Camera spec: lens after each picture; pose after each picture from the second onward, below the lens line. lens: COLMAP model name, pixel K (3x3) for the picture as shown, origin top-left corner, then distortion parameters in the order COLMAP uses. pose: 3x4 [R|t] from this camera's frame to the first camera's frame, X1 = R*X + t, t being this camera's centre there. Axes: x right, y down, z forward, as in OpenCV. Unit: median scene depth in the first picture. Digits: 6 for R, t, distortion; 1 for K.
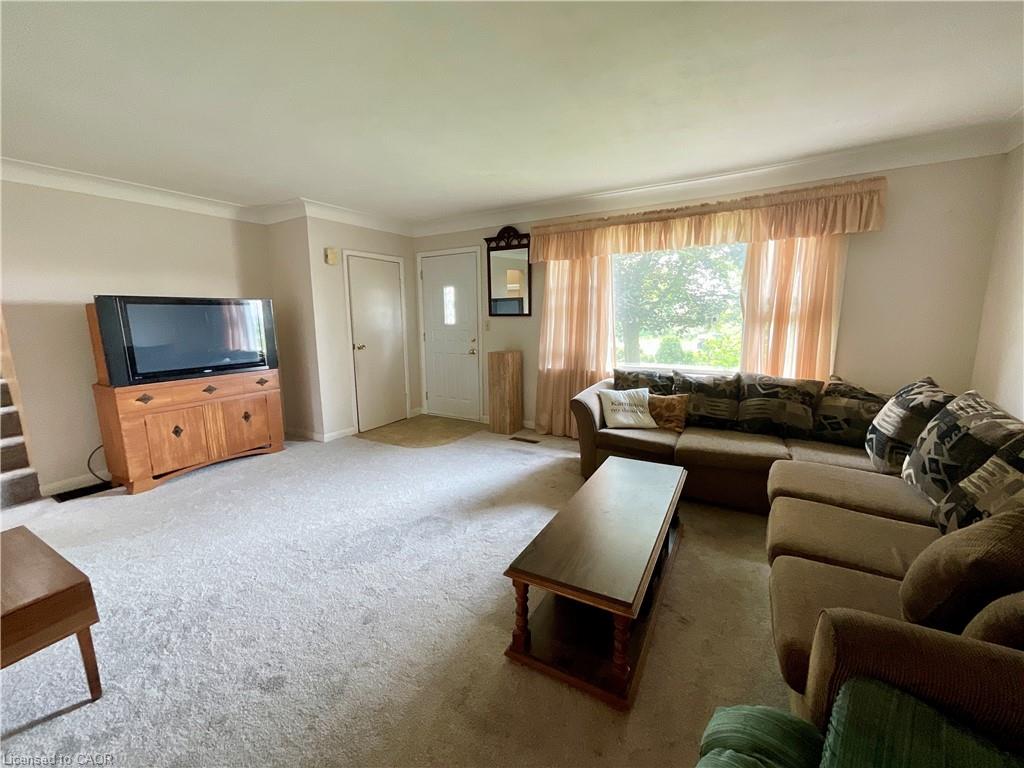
lens RADIAL K [[415.4, 0, 506.3], [0, 415.4, 383.3], [0, 0, 1]] dist [0.001596, 0.001032]
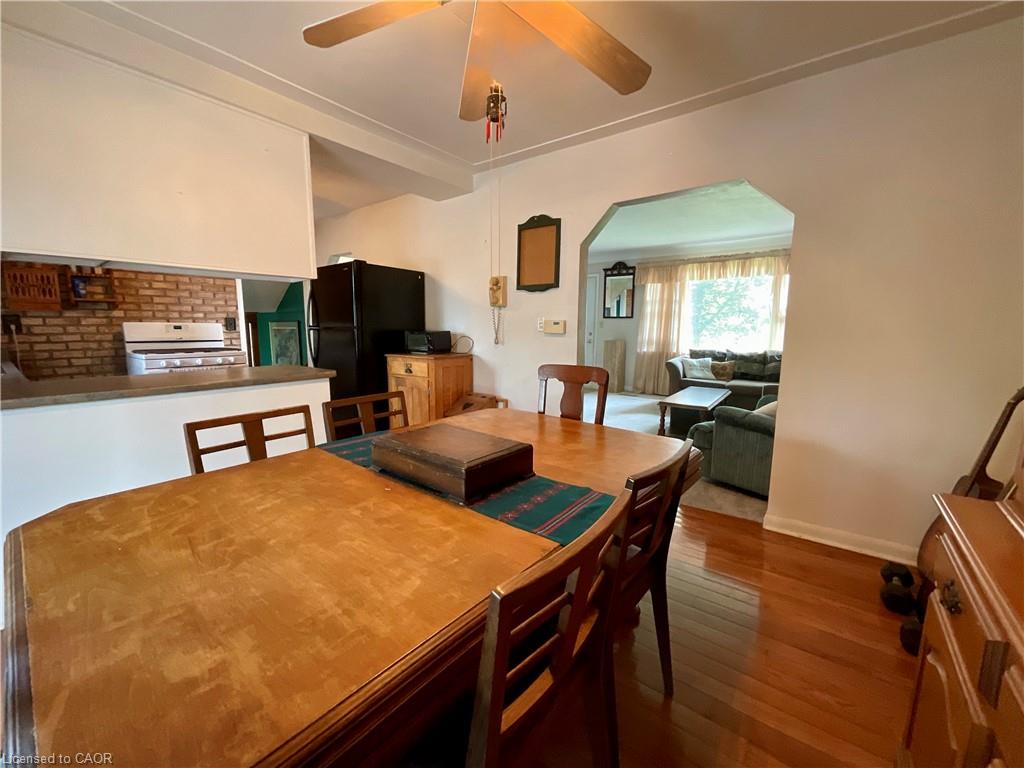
lens RADIAL K [[415.4, 0, 512.6], [0, 415.4, 385.1], [0, 0, 1]] dist [0.001596, 0.001032]
pose [[0.994283, 0.031881, -0.101910, -0.245890], [-0.034503, 0.999115, -0.024068, 0.158463], [0.101053, 0.027447, 0.994502, -0.658926]]
